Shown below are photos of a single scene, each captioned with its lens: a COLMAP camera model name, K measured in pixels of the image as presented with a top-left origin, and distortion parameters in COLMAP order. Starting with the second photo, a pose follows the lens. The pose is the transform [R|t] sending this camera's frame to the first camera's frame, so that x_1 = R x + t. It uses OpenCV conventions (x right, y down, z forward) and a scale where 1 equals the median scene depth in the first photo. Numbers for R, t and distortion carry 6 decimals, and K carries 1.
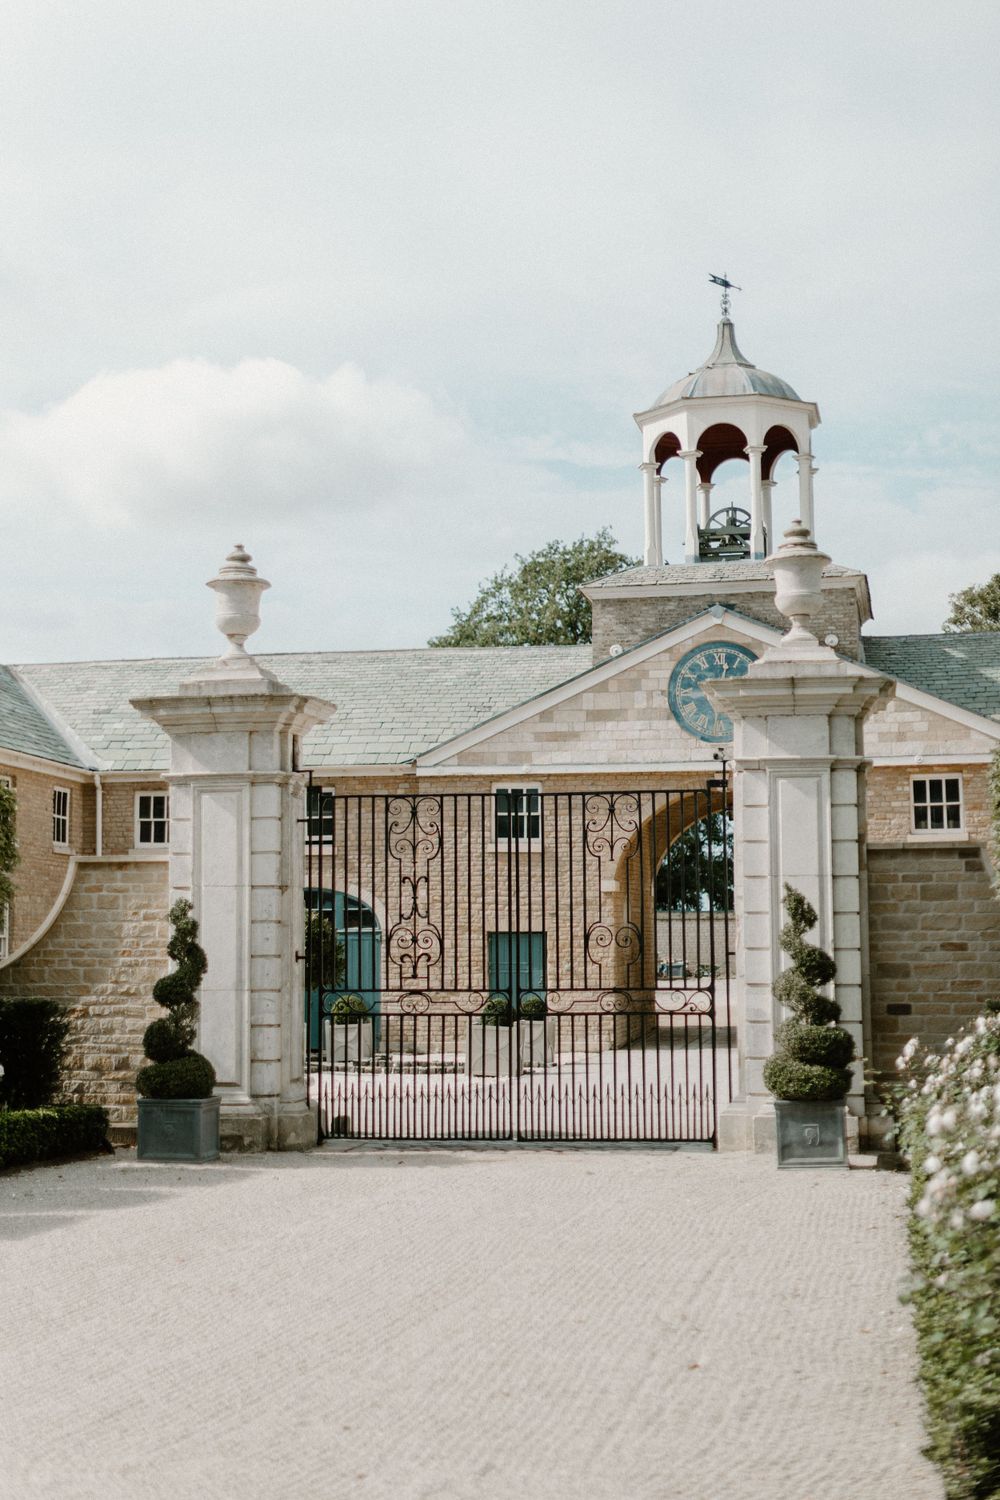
lens RADIAL K [[2188.9, 0, 500.0], [0, 2188.9, 750.0], [0, 0, 1]] dist [0.012456, 0.034774]
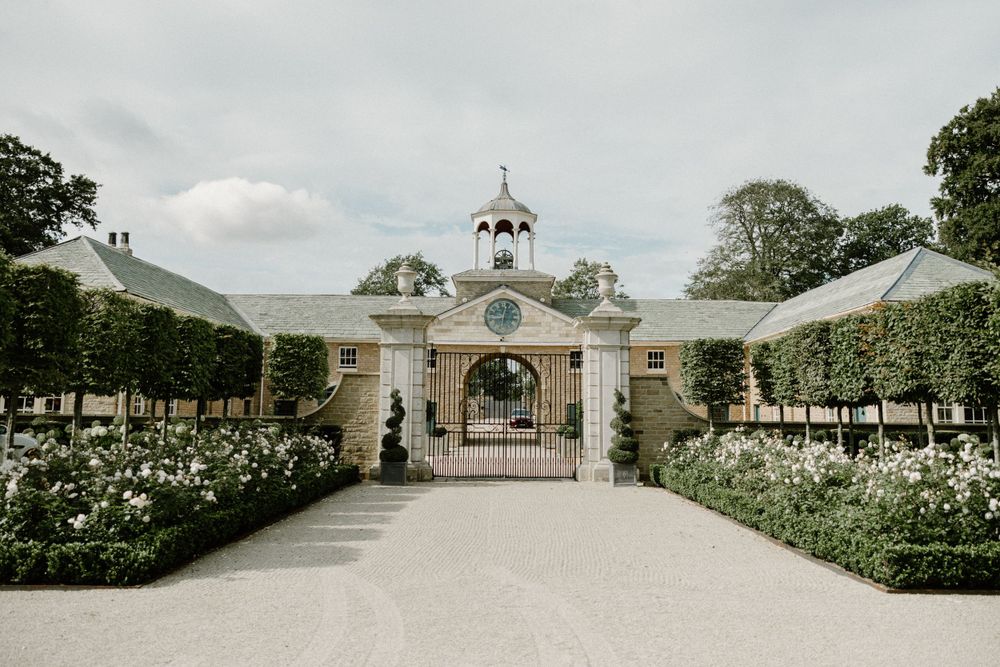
lens RADIAL K [[829.4, 0, 500.2], [0, 829.4, 321.6], [0, 0, 1]] dist [-0.010450, -0.000915]
pose [[0.975874, 0.039063, 0.214812, -0.226384], [-0.035892, 0.999182, -0.018645, -0.001316], [-0.215365, 0.010485, 0.976477, -0.036458]]
